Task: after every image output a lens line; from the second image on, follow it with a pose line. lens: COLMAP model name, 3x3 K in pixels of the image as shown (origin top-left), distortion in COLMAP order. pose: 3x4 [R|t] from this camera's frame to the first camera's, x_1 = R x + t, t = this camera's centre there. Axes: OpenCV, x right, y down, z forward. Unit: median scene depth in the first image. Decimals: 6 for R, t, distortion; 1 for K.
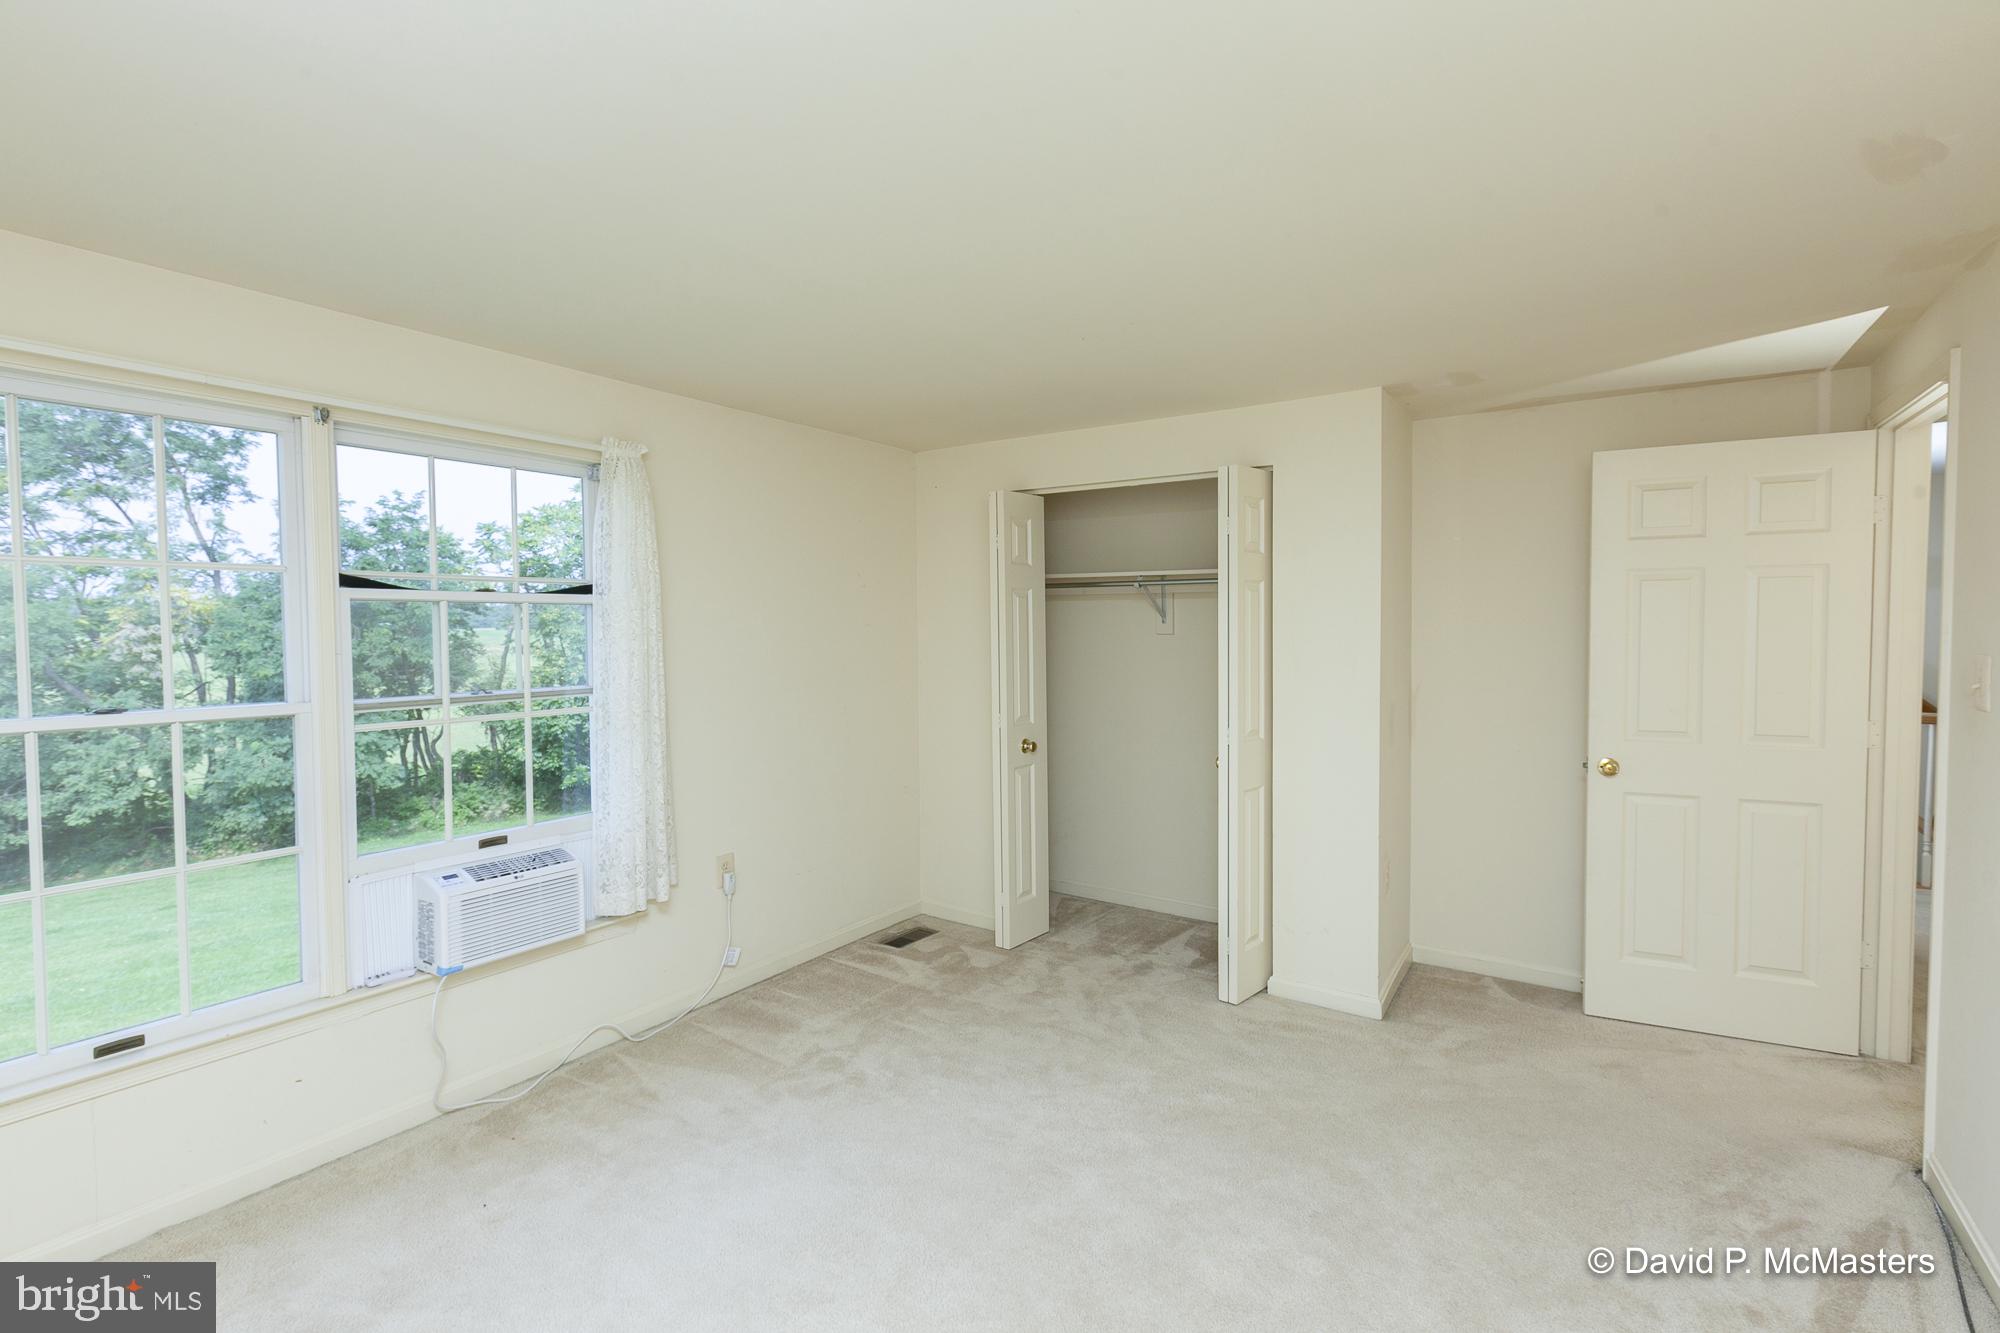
lens RADIAL K [[906.4, 0, 985.6], [0, 906.4, 676.0], [0, 0, 1]] dist [-0.004826, -0.000170]
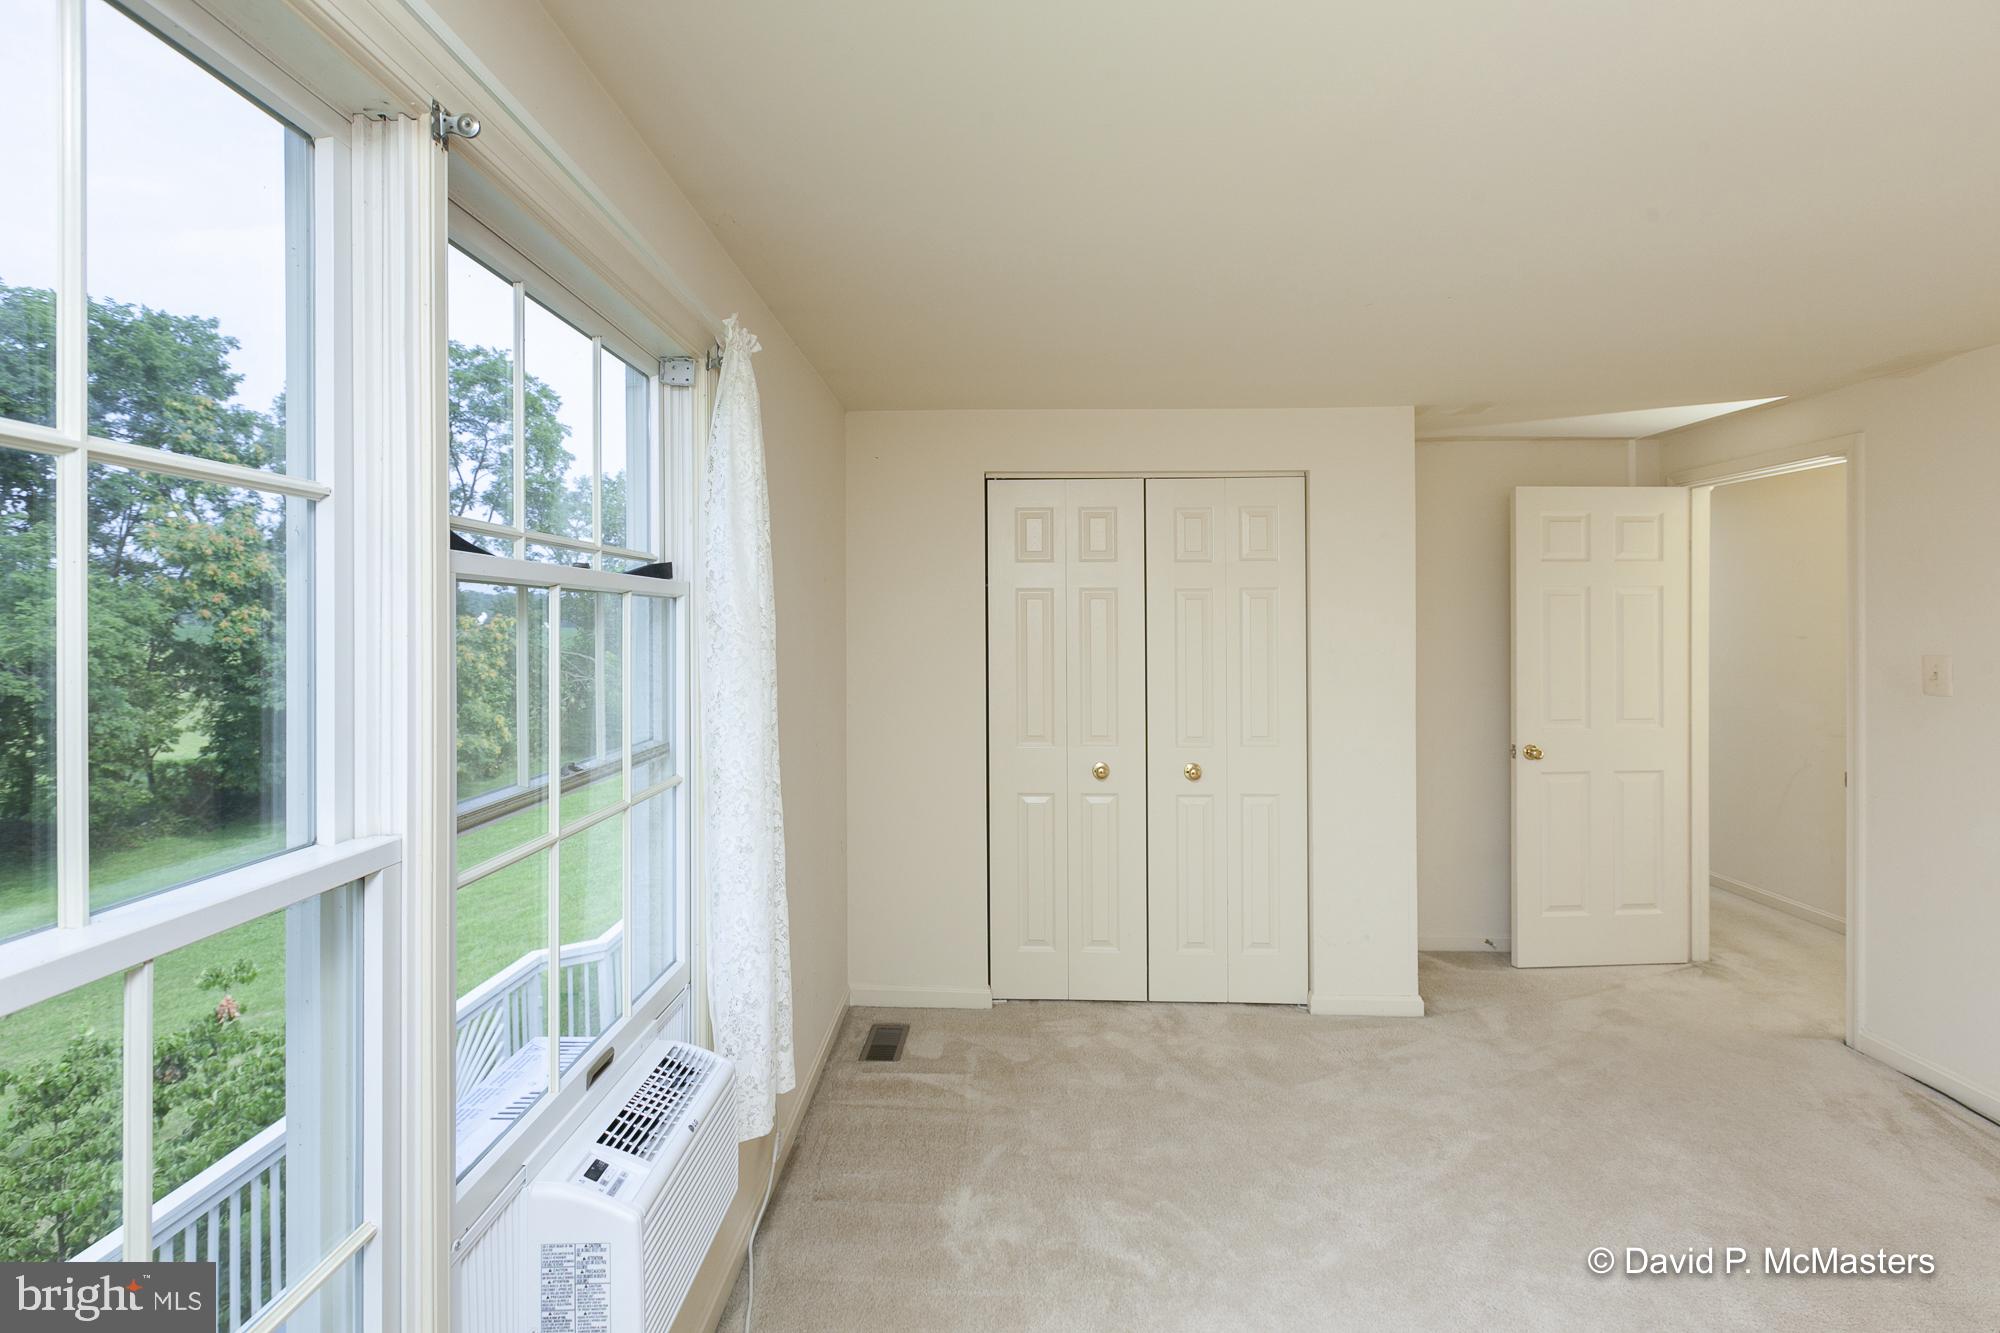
lens RADIAL K [[906.4, 0, 979.7], [0, 906.4, 620.5], [0, 0, 1]] dist [-0.004826, -0.000170]
pose [[0.842613, 0.006296, 0.538482, -0.552888], [0.026595, 0.998225, -0.053287, -0.026780], [-0.537862, 0.059222, 0.840950, 0.390224]]
